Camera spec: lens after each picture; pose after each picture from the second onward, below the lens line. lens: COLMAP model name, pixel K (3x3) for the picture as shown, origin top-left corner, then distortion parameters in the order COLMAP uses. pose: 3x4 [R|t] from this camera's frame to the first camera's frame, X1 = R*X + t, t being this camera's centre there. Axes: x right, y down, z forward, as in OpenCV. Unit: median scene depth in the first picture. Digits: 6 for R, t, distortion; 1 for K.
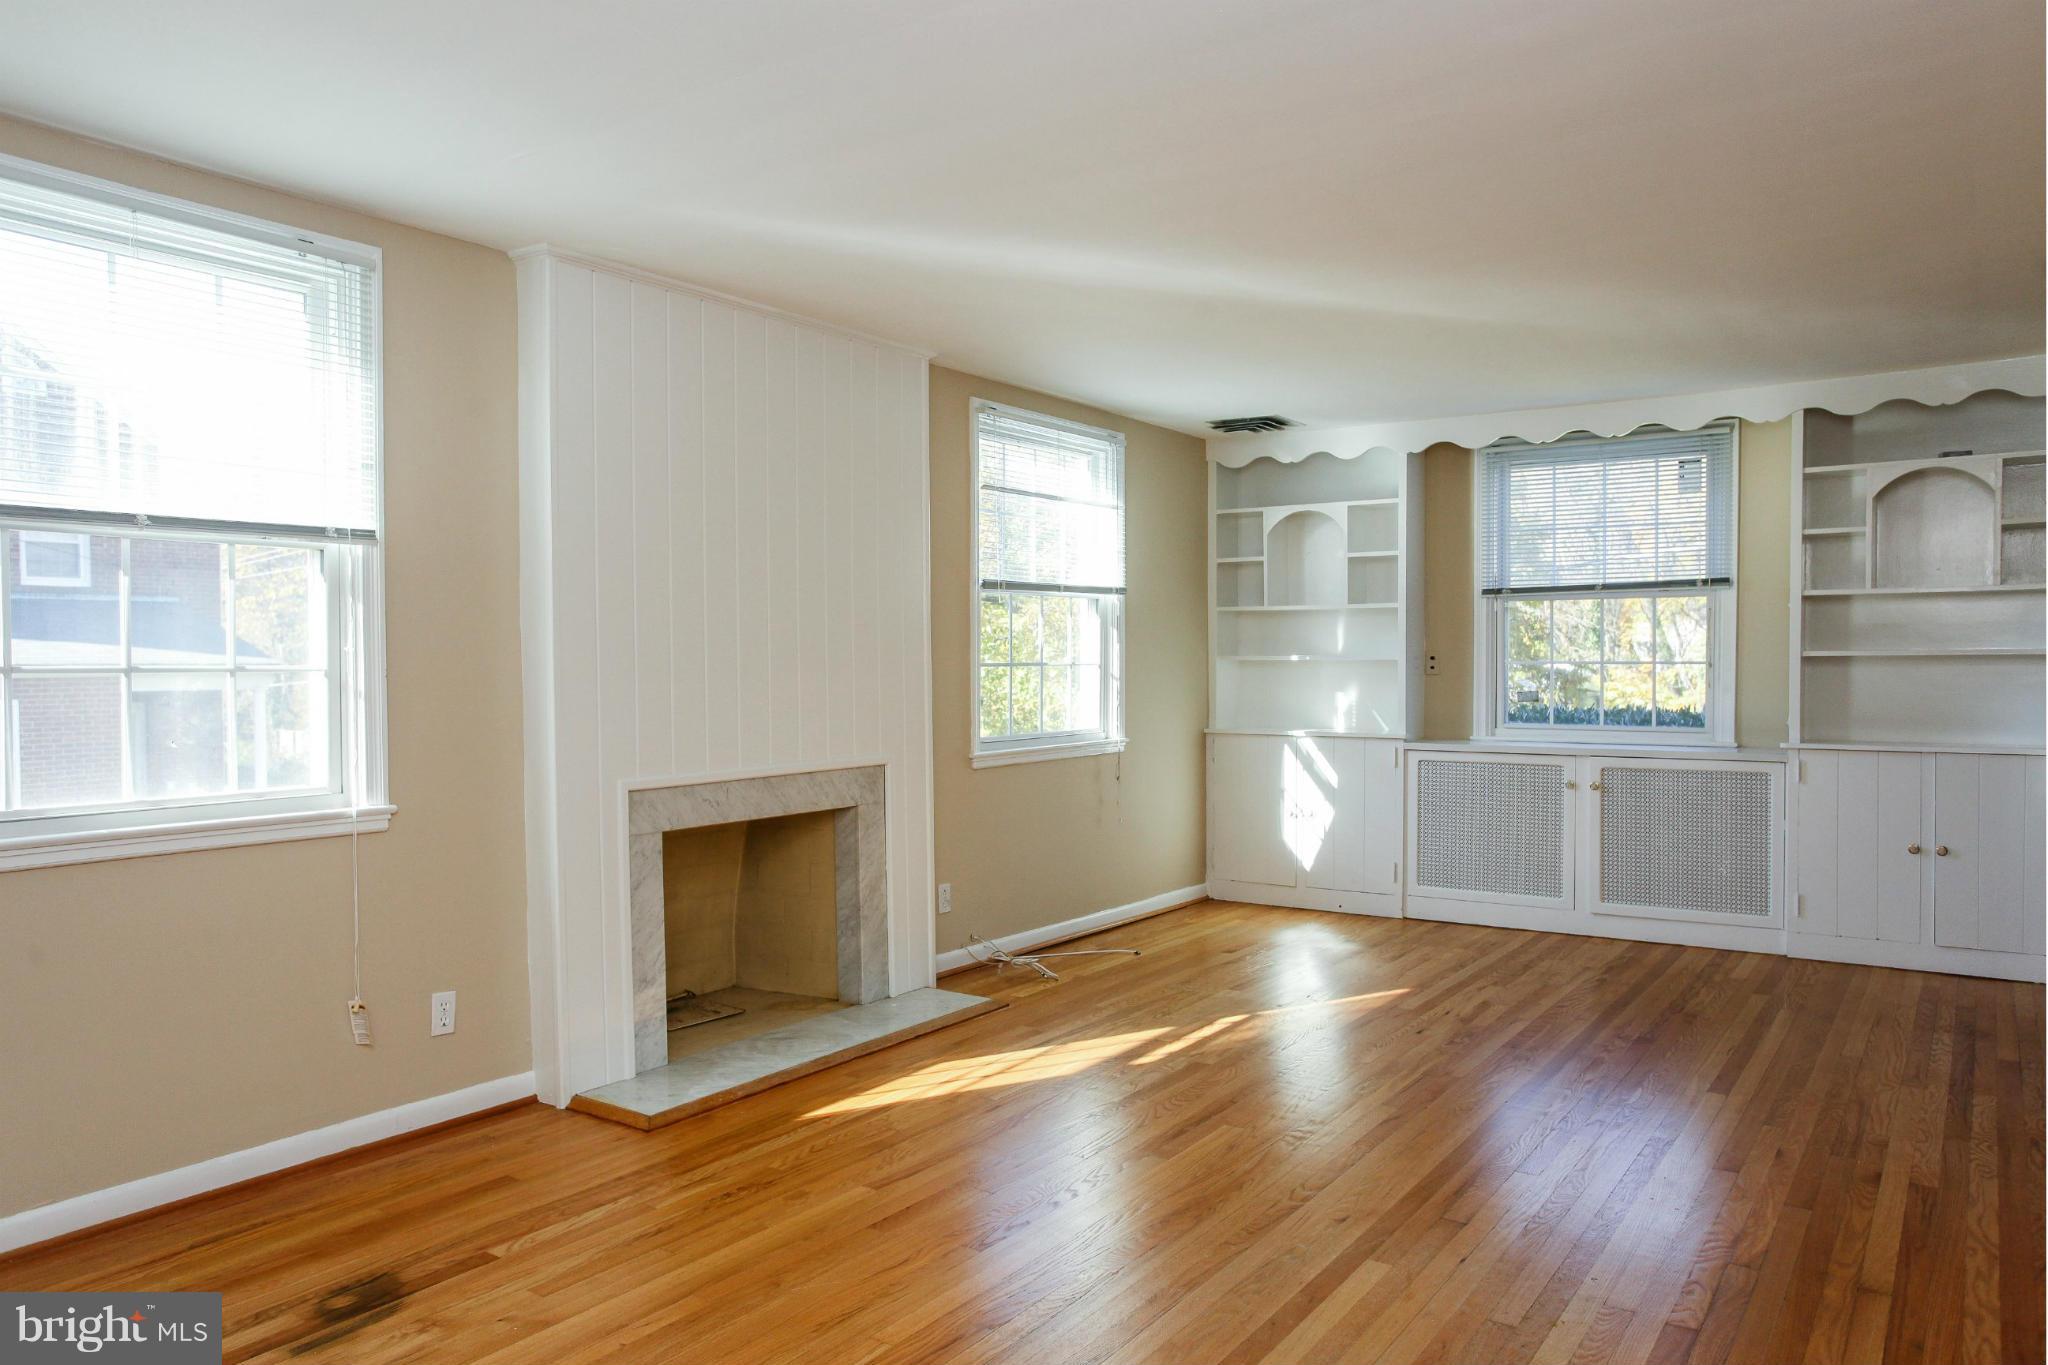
lens RADIAL K [[1330.6, 0, 1024.0], [0, 1330.6, 682.5], [0, 0, 1]] dist [-0.046686, -0.000084]
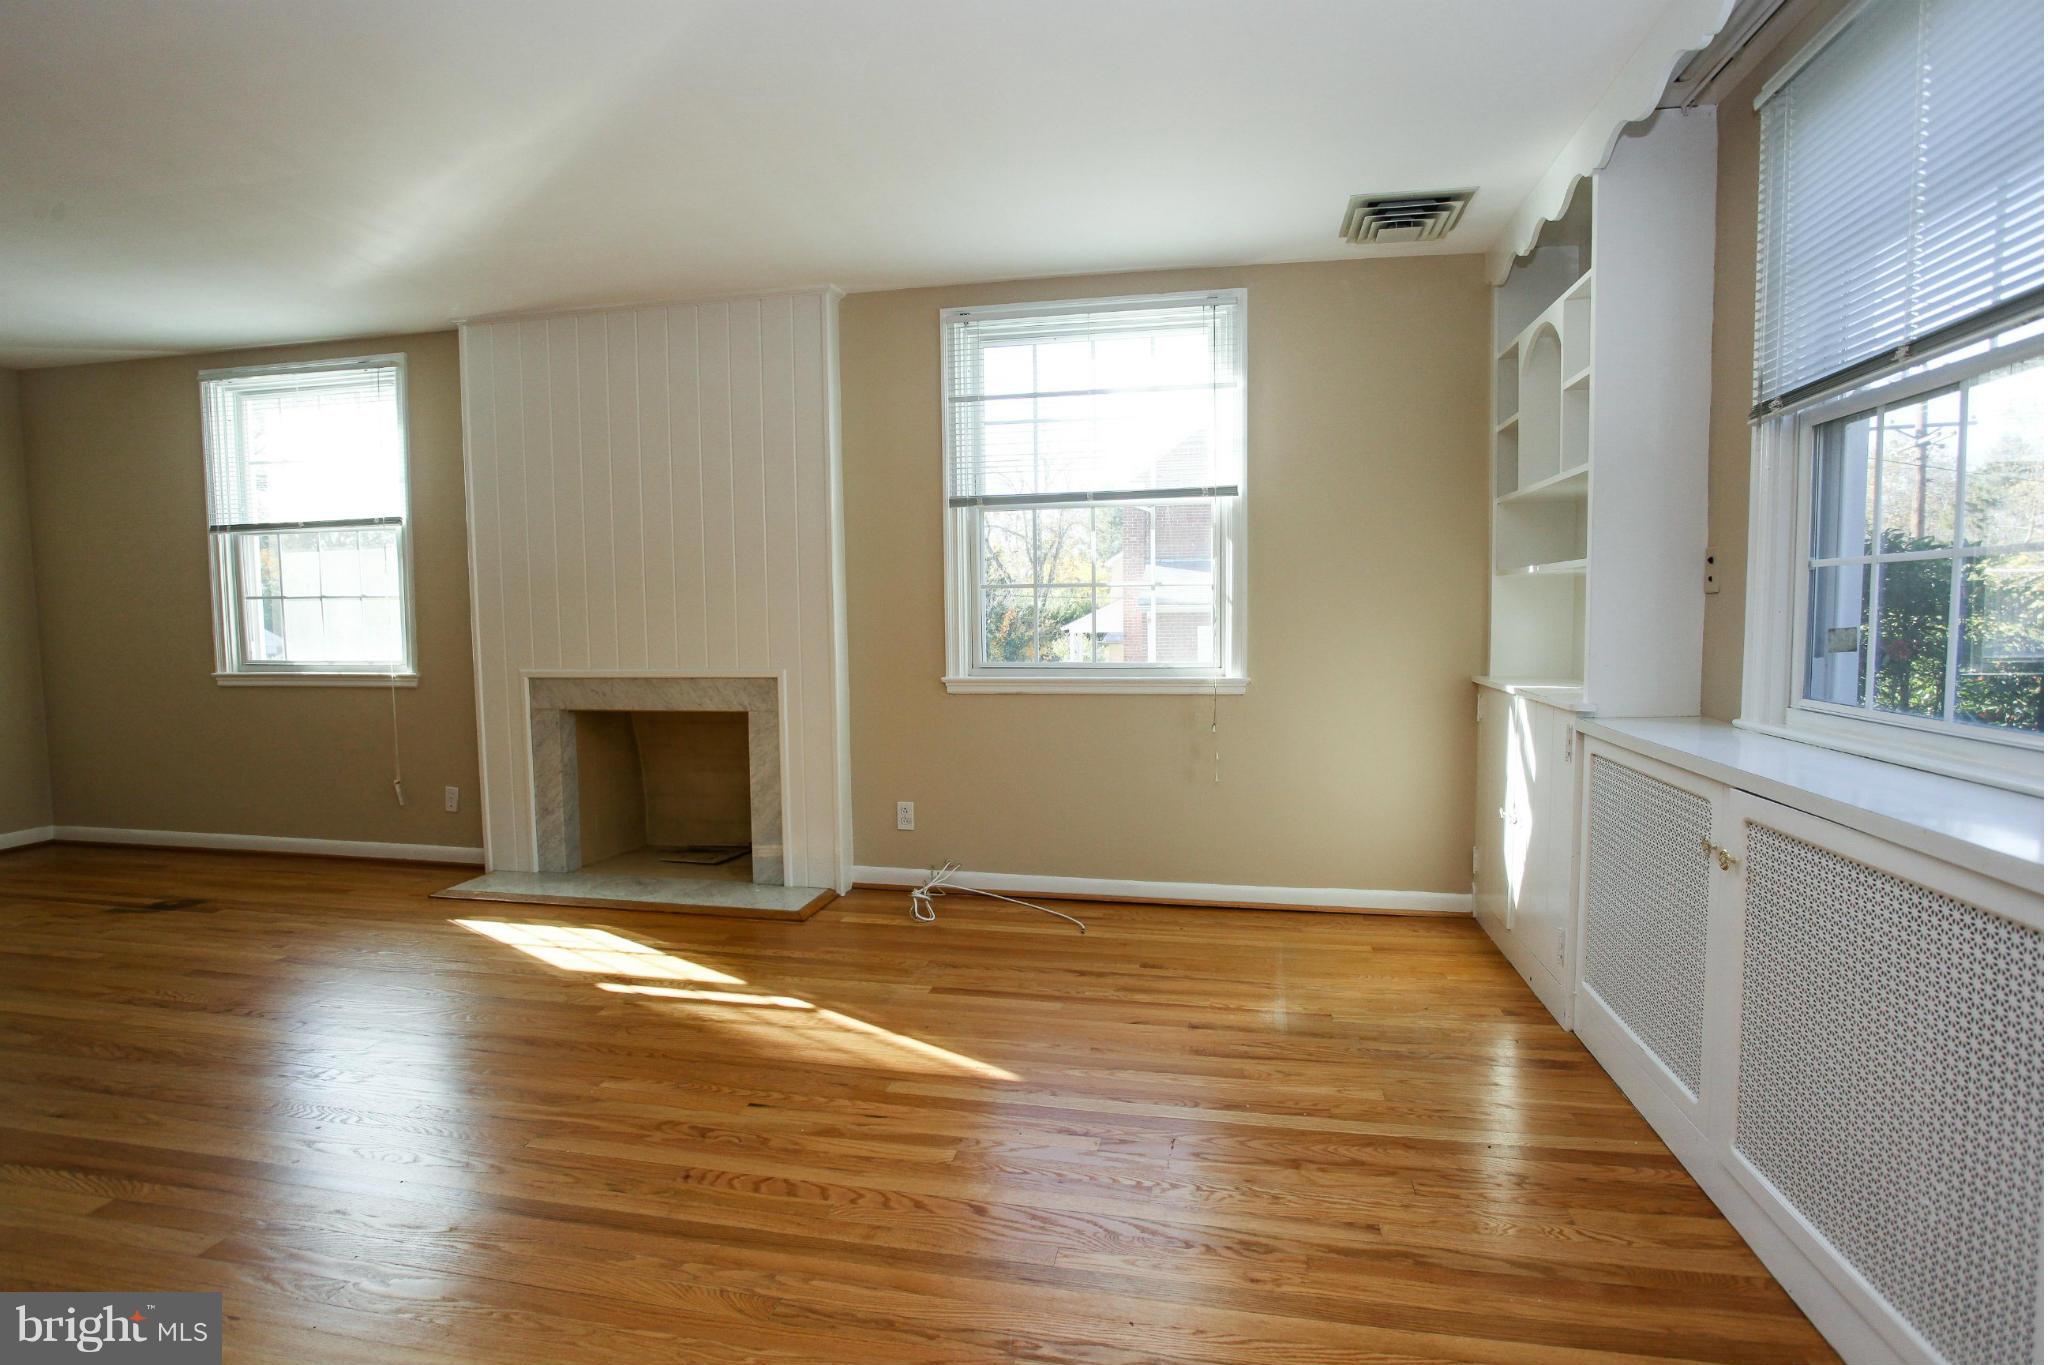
lens RADIAL K [[1002.8, 0, 1012.9], [0, 1002.8, 680.4], [0, 0, 1]] dist [-0.069053, 0.024539]
pose [[0.421266, 0.059529, -0.904982, 0.766764], [-0.008154, 0.998052, 0.061855, 0.011015], [0.906901, -0.018678, 0.420930, 0.863770]]
